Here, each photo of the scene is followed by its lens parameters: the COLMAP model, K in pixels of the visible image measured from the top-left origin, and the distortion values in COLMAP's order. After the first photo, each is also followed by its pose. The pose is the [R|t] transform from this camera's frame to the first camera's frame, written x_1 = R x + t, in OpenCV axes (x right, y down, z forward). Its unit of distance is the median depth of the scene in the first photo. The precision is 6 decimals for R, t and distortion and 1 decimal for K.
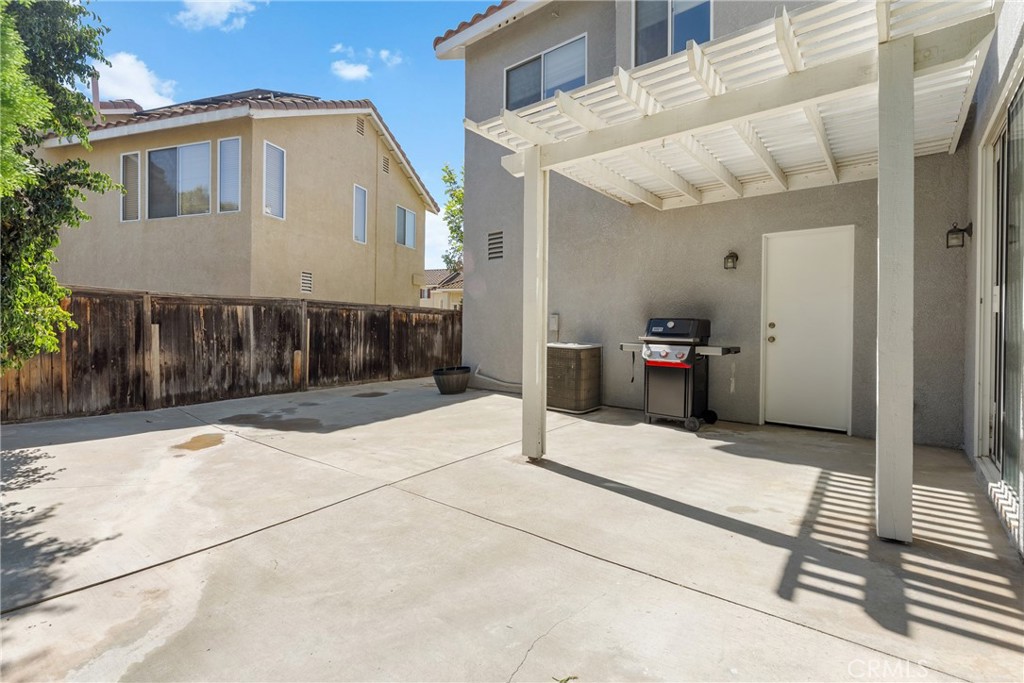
lens RADIAL K [[467.3, 0, 507.9], [0, 467.3, 335.5], [0, 0, 1]] dist [-0.003565, 0.000406]
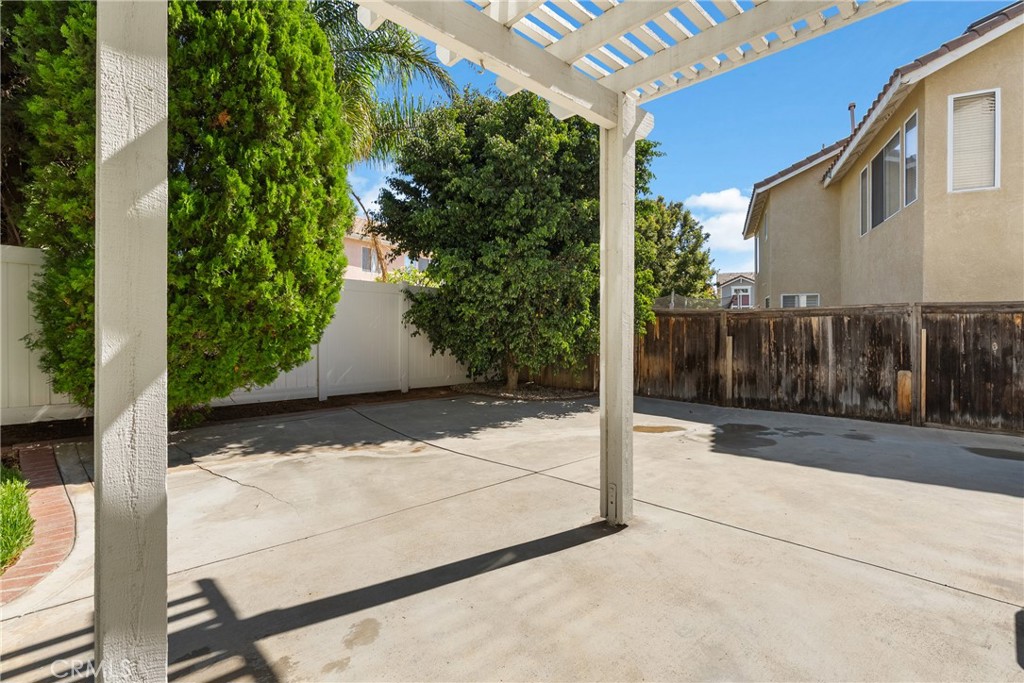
lens RADIAL K [[467.3, 0, 507.9], [0, 467.3, 335.5], [0, 0, 1]] dist [-0.003565, 0.000406]
pose [[-0.126012, 0.000386, -0.992029, 0.486901], [-0.023853, 0.999710, 0.003419, -0.015932], [0.991742, 0.024093, -0.125966, 0.557870]]
